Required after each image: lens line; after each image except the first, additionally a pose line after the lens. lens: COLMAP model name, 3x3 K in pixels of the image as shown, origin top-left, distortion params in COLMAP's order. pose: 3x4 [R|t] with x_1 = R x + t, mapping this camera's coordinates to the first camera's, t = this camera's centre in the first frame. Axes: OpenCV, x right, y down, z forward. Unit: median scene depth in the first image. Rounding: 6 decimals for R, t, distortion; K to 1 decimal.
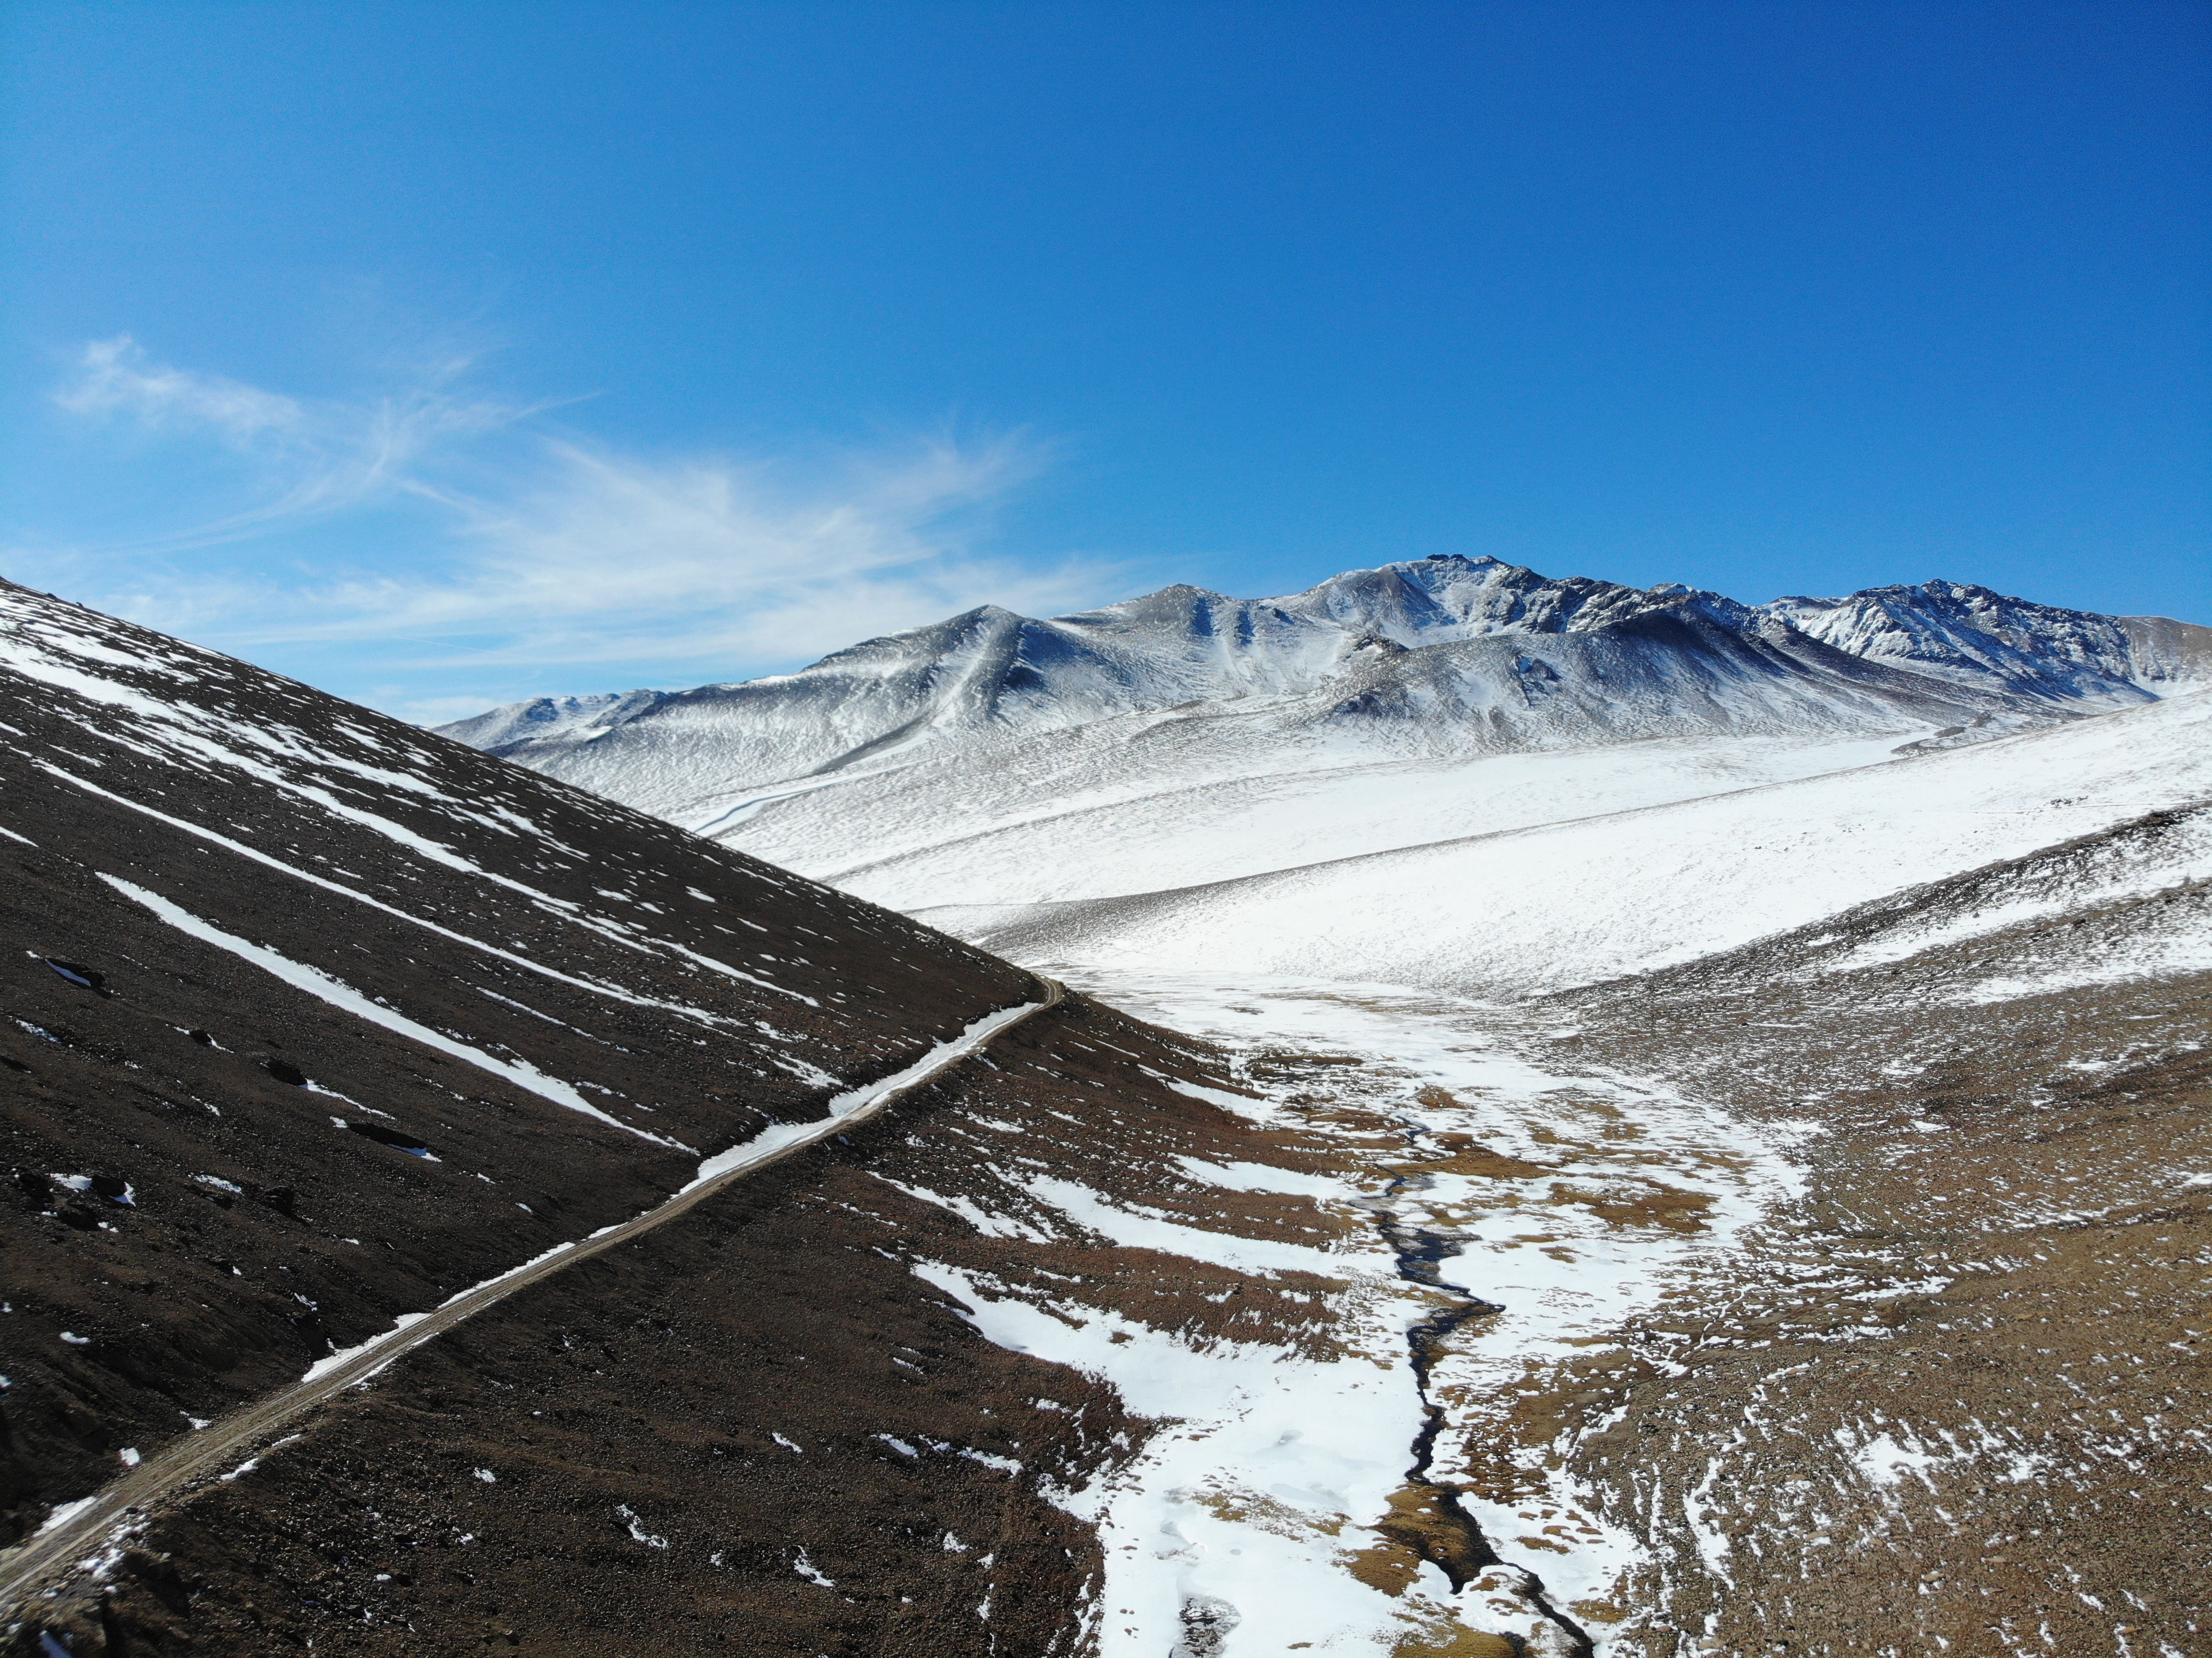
lens RADIAL K [[1604.6, 0, 1102.6], [0, 1604.6, 861.4], [0, 0, 1]] dist [0.170544, -0.400723]
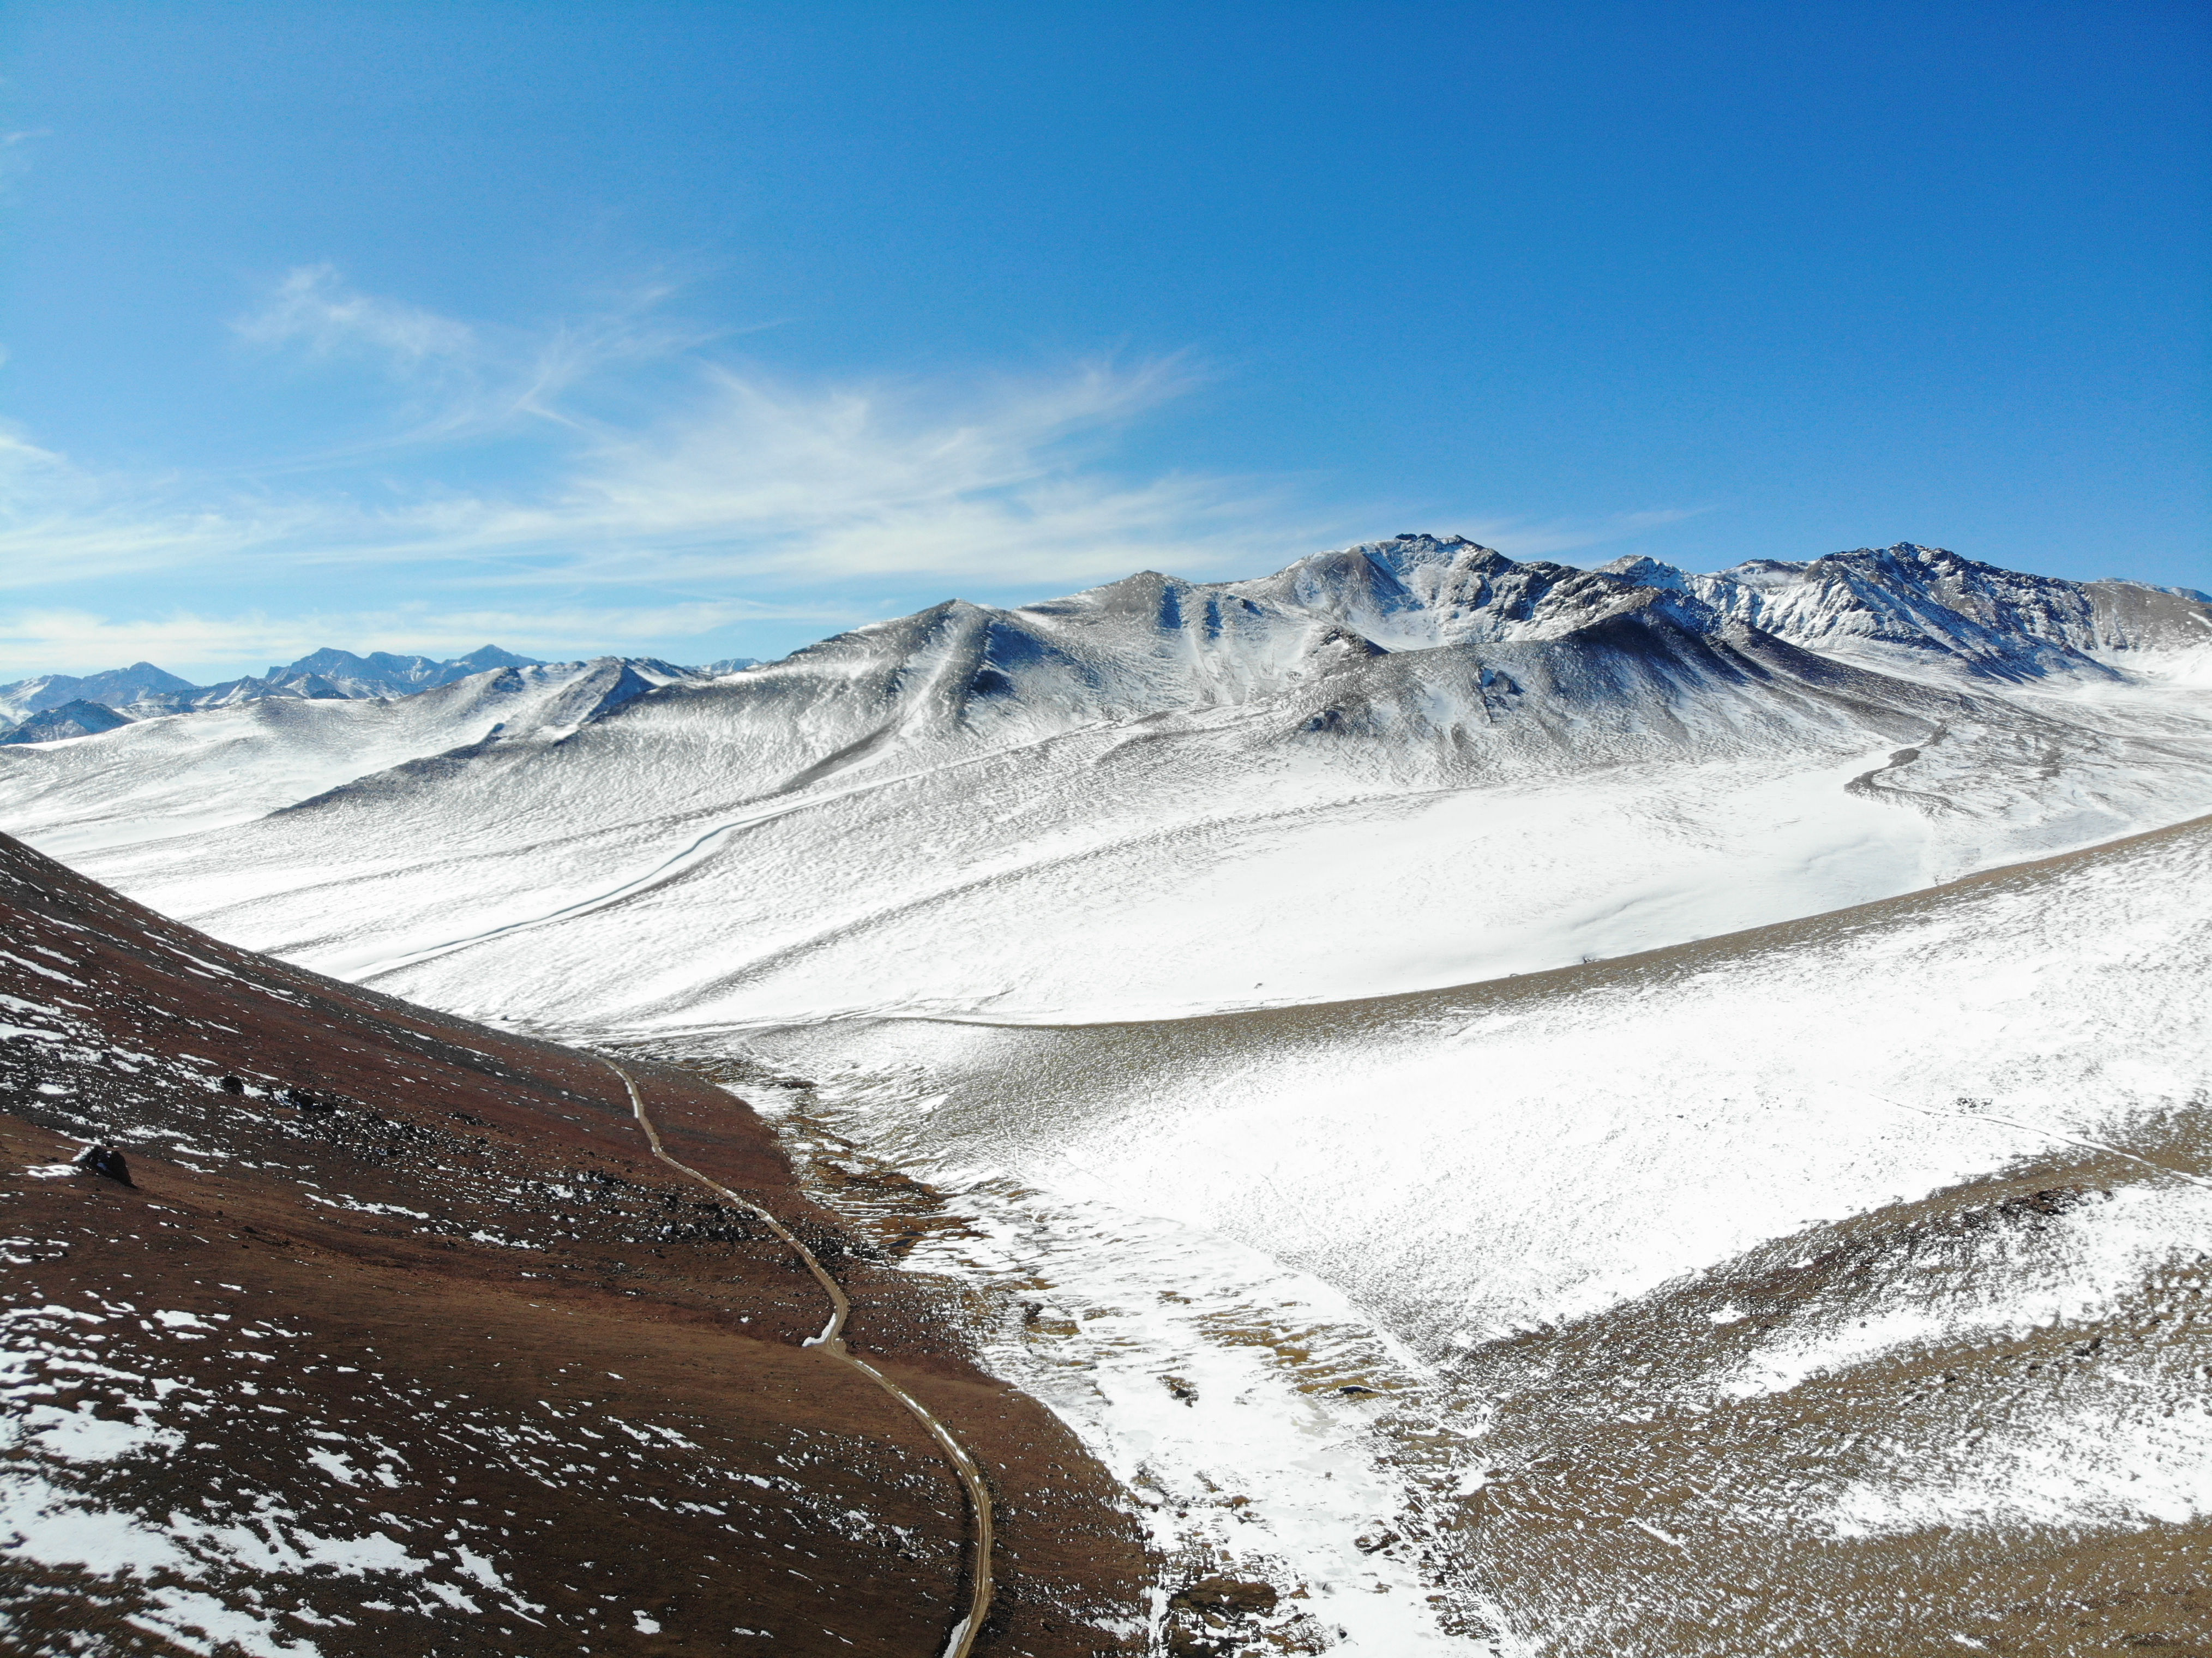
lens RADIAL K [[1608.2, 0, 1113.2], [0, 1608.2, 821.2], [0, 0, 1]] dist [0.197454, -0.487097]
pose [[0.999801, -0.004825, 0.019350, 0.007461], [0.003586, 0.997970, 0.063593, -0.097562], [-0.019617, -0.063511, 0.997788, -0.008940]]
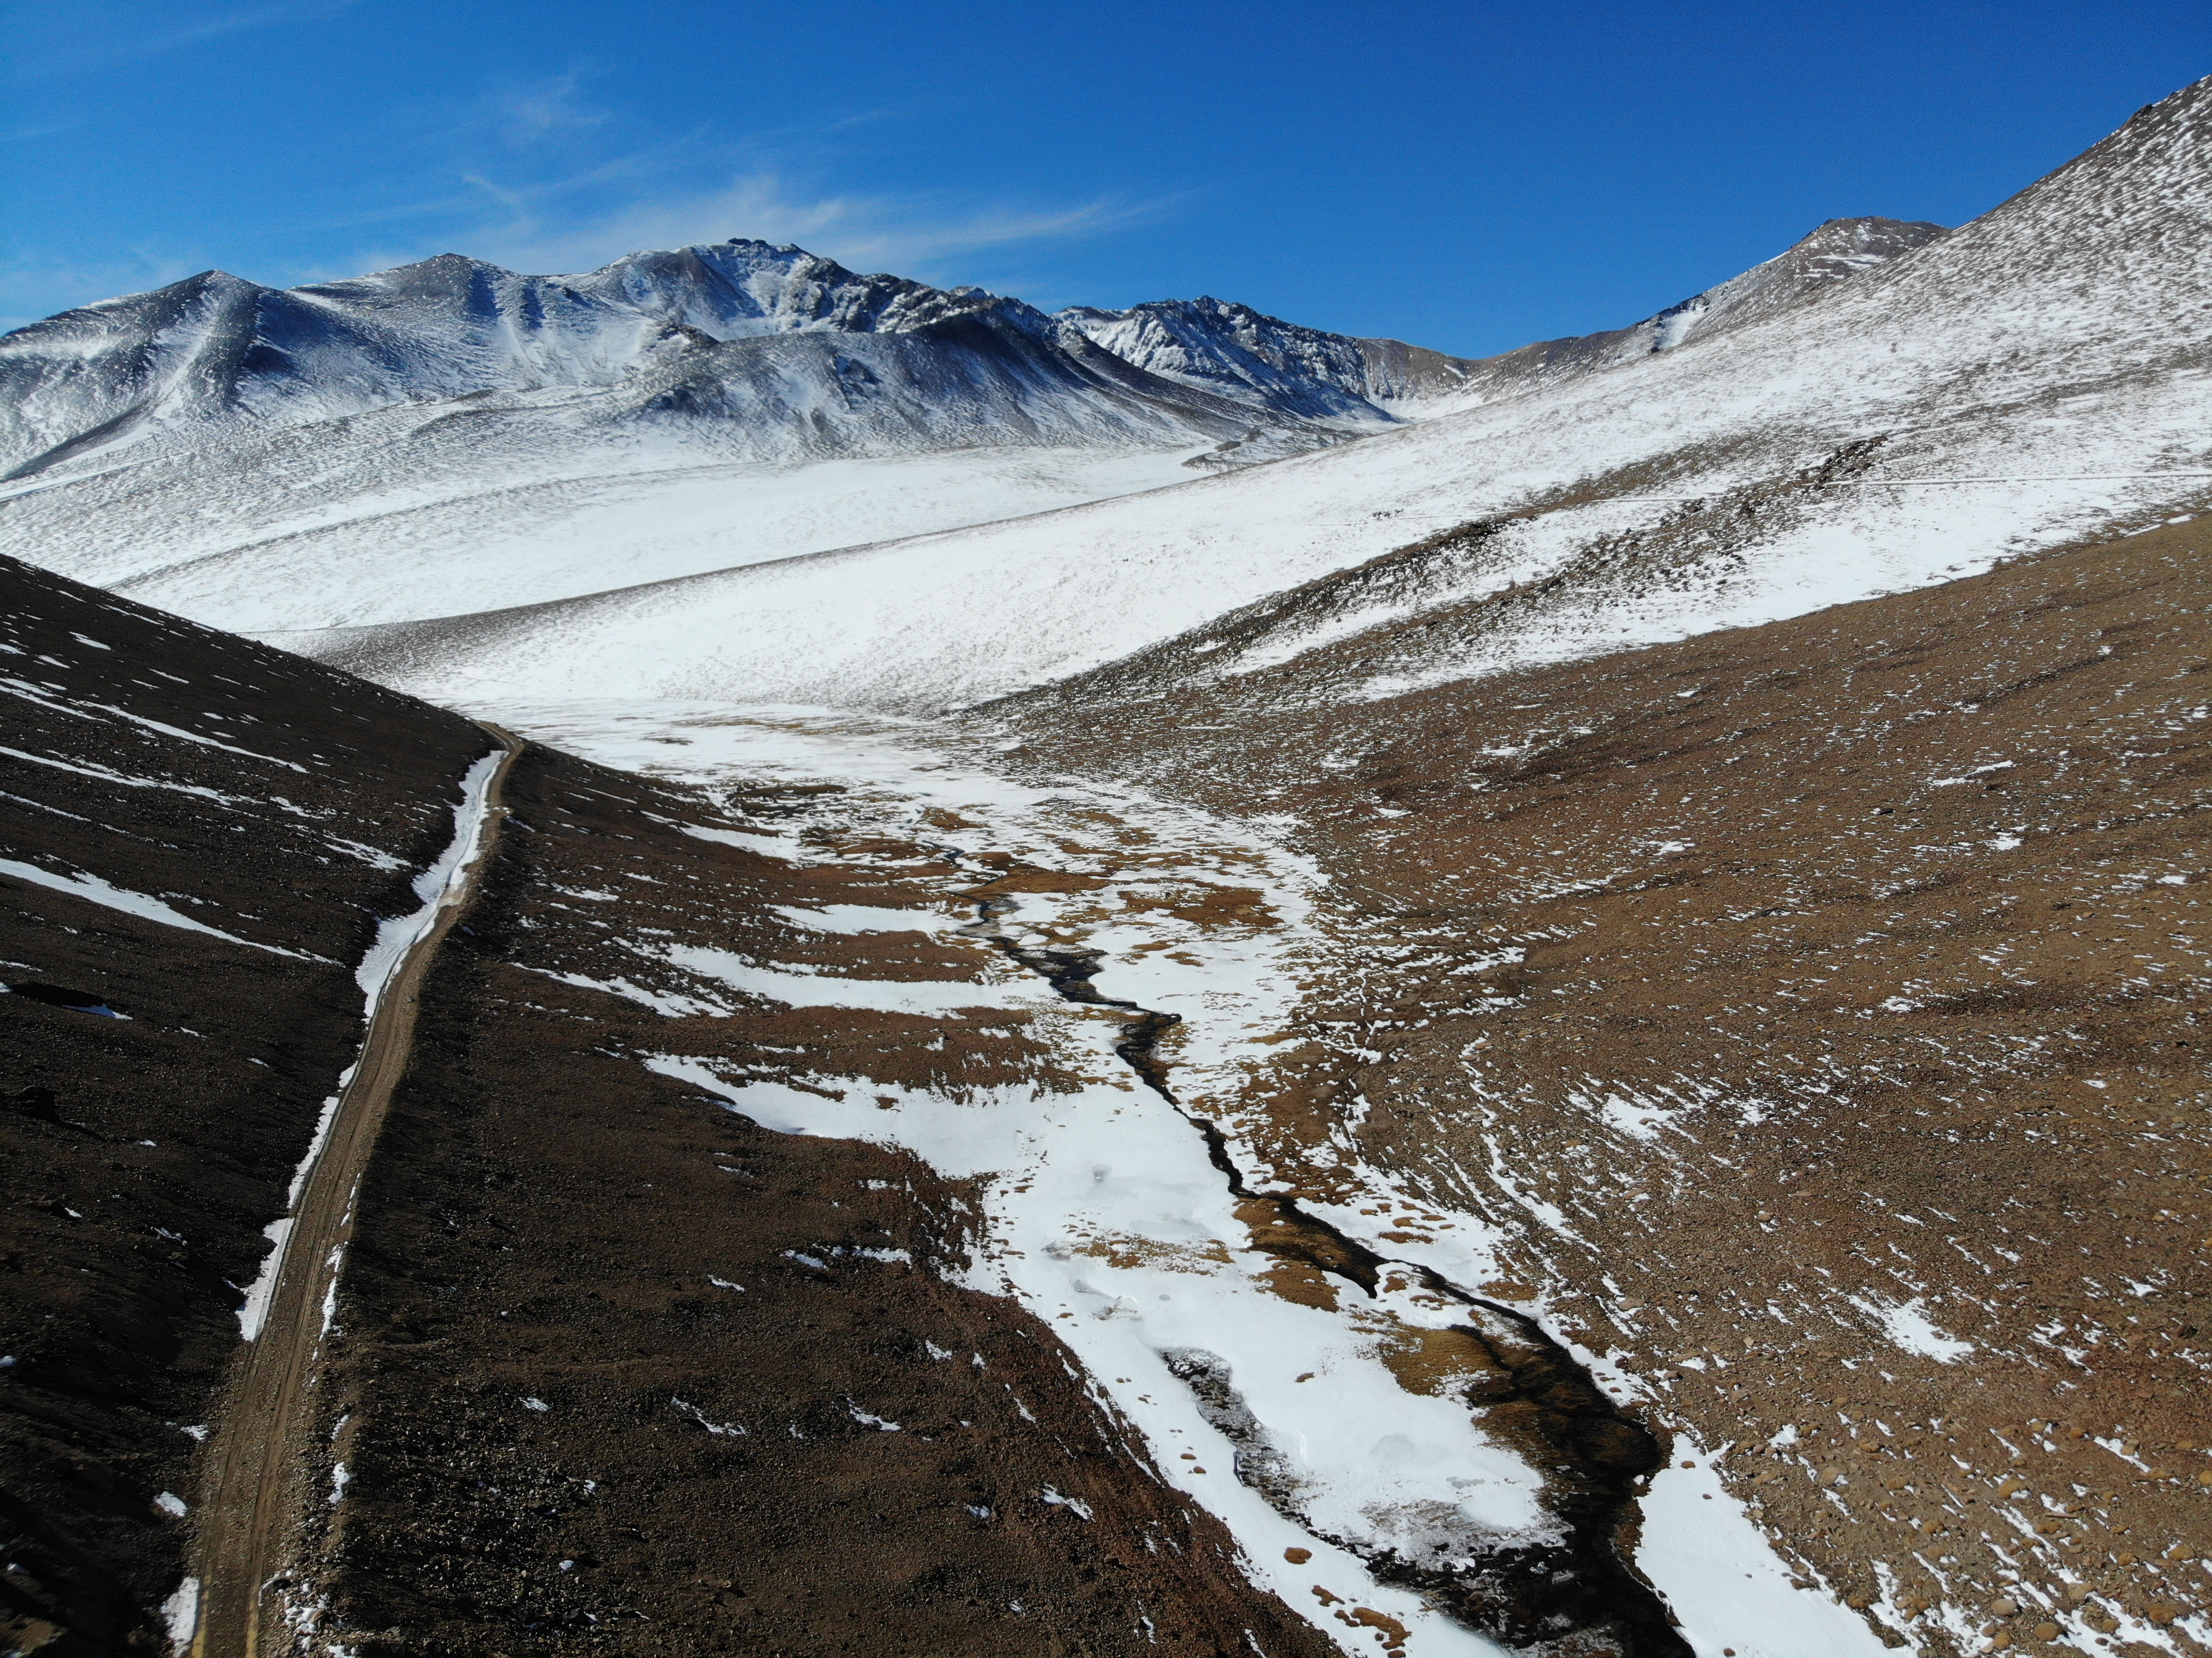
lens RADIAL K [[1641.5, 0, 1128.6], [0, 1641.5, 840.5], [0, 0, 1]] dist [0.041661, -0.159903]
pose [[0.903879, -0.081579, 0.419938, -0.021728], [0.012048, 0.986114, 0.165634, -0.001521], [-0.427619, -0.144653, 0.892310, 0.008338]]
